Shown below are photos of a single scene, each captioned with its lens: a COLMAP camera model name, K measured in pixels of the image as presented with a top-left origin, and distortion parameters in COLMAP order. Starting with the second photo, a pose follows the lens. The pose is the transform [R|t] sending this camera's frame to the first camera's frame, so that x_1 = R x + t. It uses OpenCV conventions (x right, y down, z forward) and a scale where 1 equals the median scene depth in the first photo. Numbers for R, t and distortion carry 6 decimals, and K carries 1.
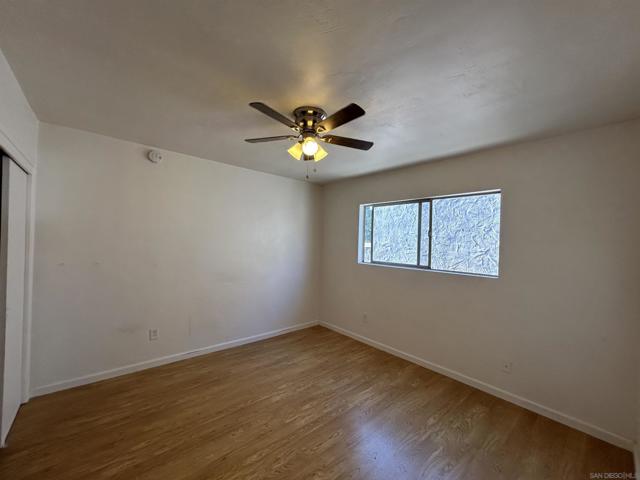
lens RADIAL K [[258.2, 0, 320.1], [0, 258.2, 239.1], [0, 0, 1]] dist [0.000472, -0.000007]
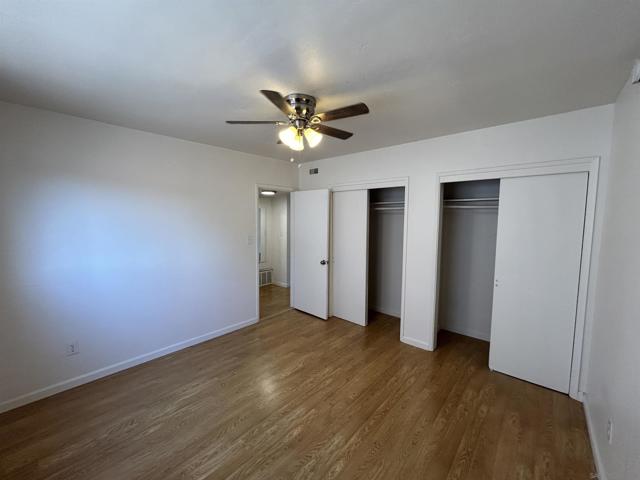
lens RADIAL K [[258.2, 0, 321.0], [0, 258.2, 239.1], [0, 0, 1]] dist [0.000472, -0.000007]
pose [[-0.990287, -0.027619, -0.136267, 0.000000], [-0.036729, 0.997222, 0.064798, -0.023129], [0.134098, 0.069173, -0.988551, 1.819337]]
